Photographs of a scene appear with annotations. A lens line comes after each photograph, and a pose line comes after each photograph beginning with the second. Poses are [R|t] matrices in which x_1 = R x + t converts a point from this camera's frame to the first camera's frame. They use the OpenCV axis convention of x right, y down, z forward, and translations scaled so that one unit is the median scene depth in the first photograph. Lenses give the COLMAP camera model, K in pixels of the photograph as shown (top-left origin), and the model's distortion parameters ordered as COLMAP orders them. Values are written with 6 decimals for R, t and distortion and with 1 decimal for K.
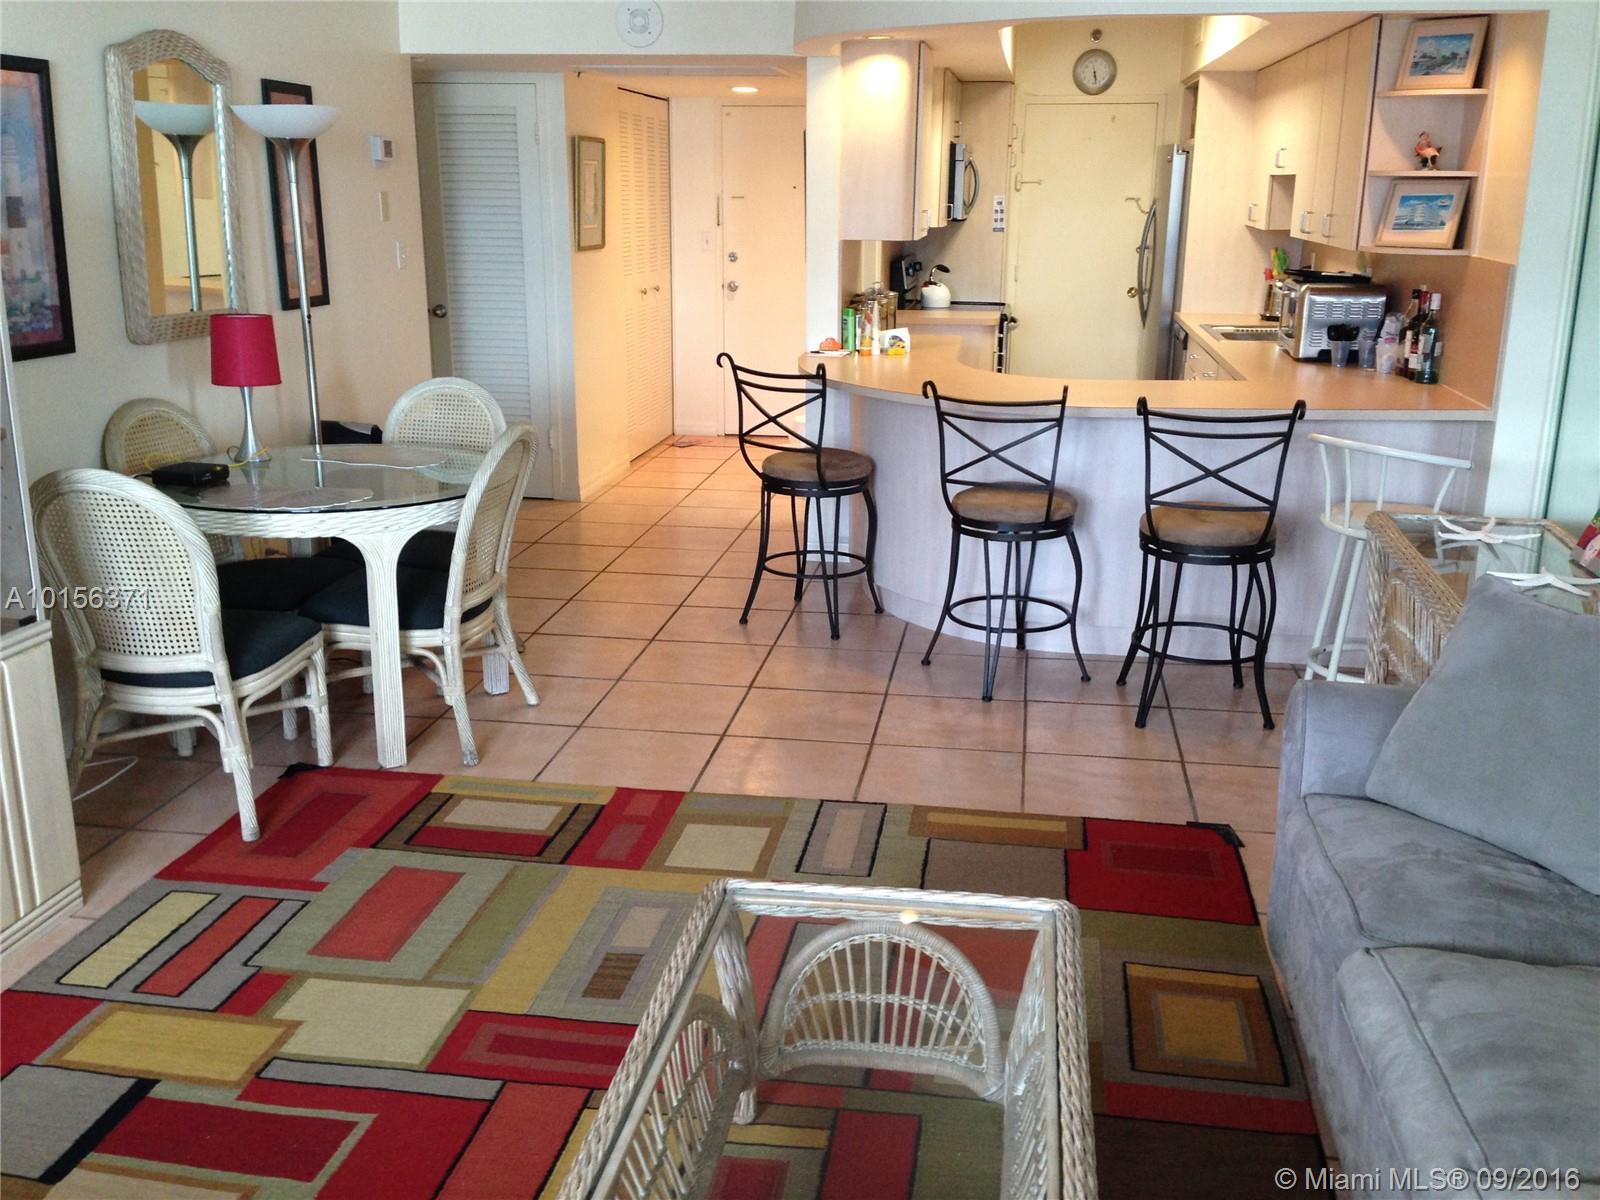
lens RADIAL K [[1486.0, 0, 800.0], [0, 1486.0, 600.0], [0, 0, 1]] dist [0.141703, -0.247022]
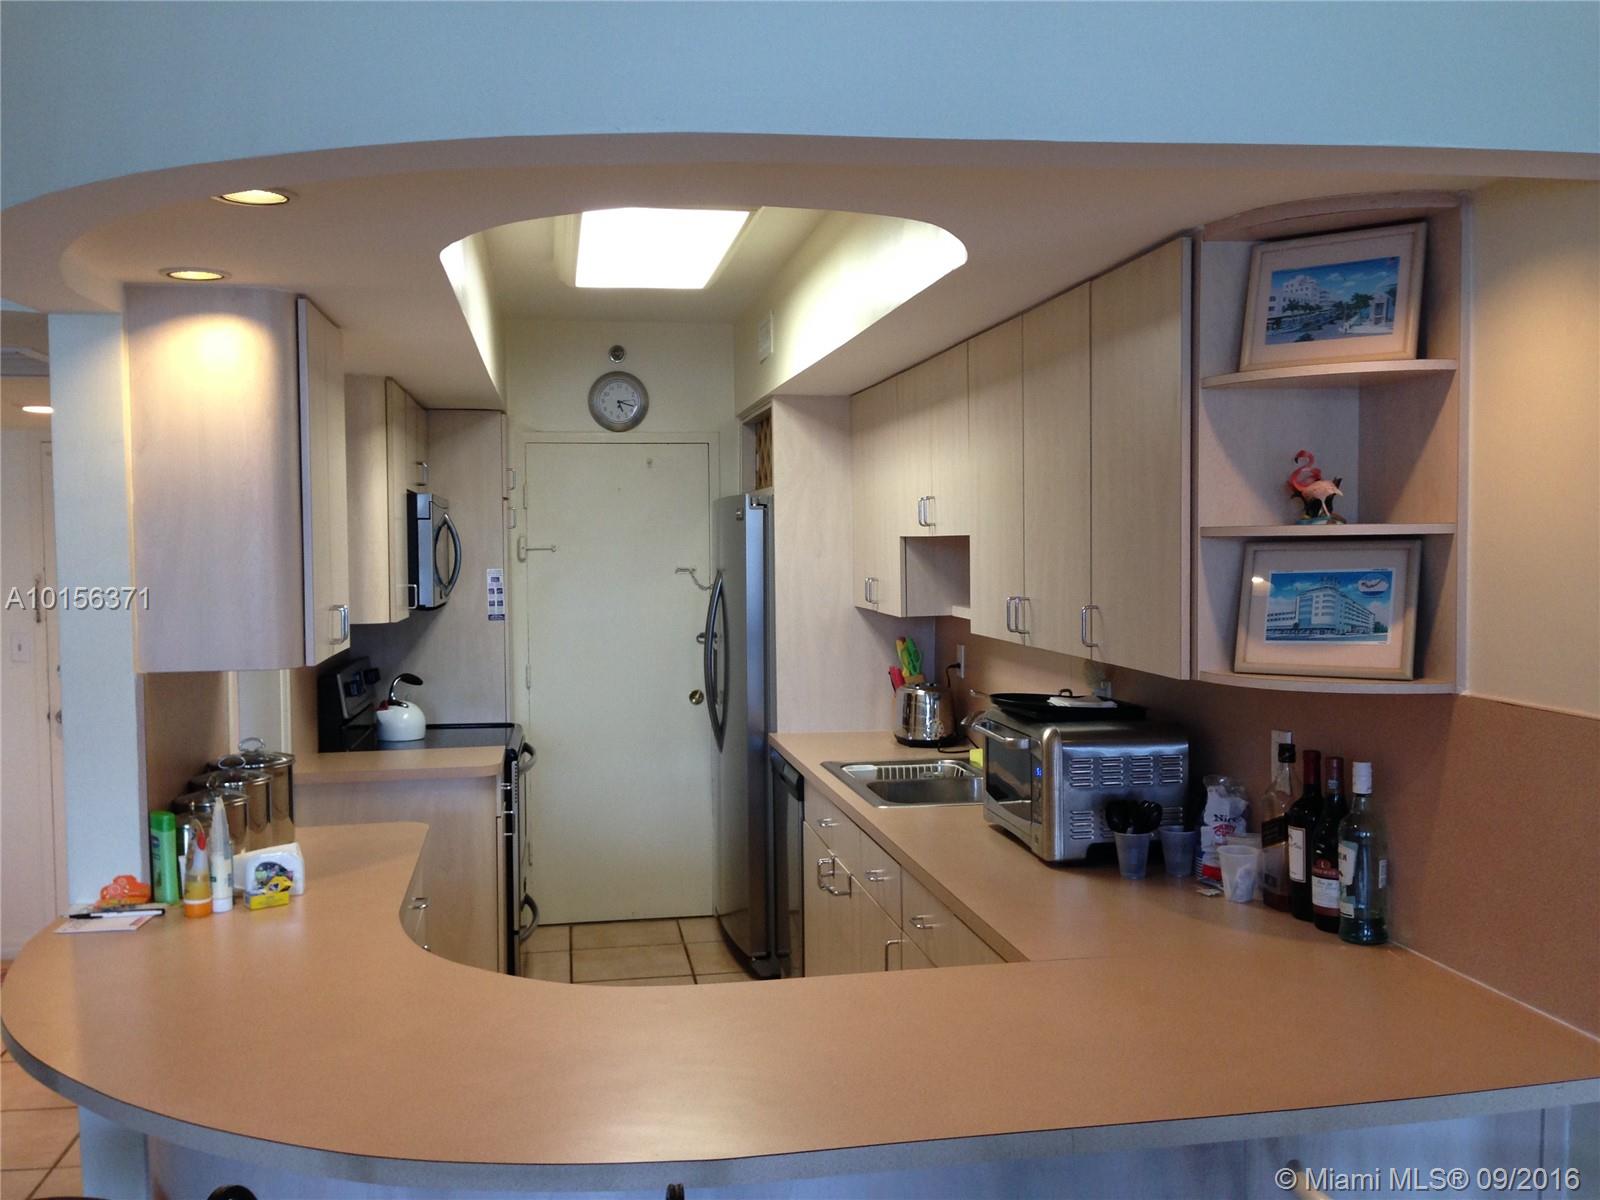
lens RADIAL K [[1486.0, 0, 800.0], [0, 1486.0, 600.0], [0, 0, 1]] dist [0.141703, -0.247022]
pose [[0.950629, -0.029910, 0.308885, 0.078075], [0.100653, 0.971253, -0.215724, -0.136709], [-0.293553, 0.236164, 0.926312, 0.481653]]
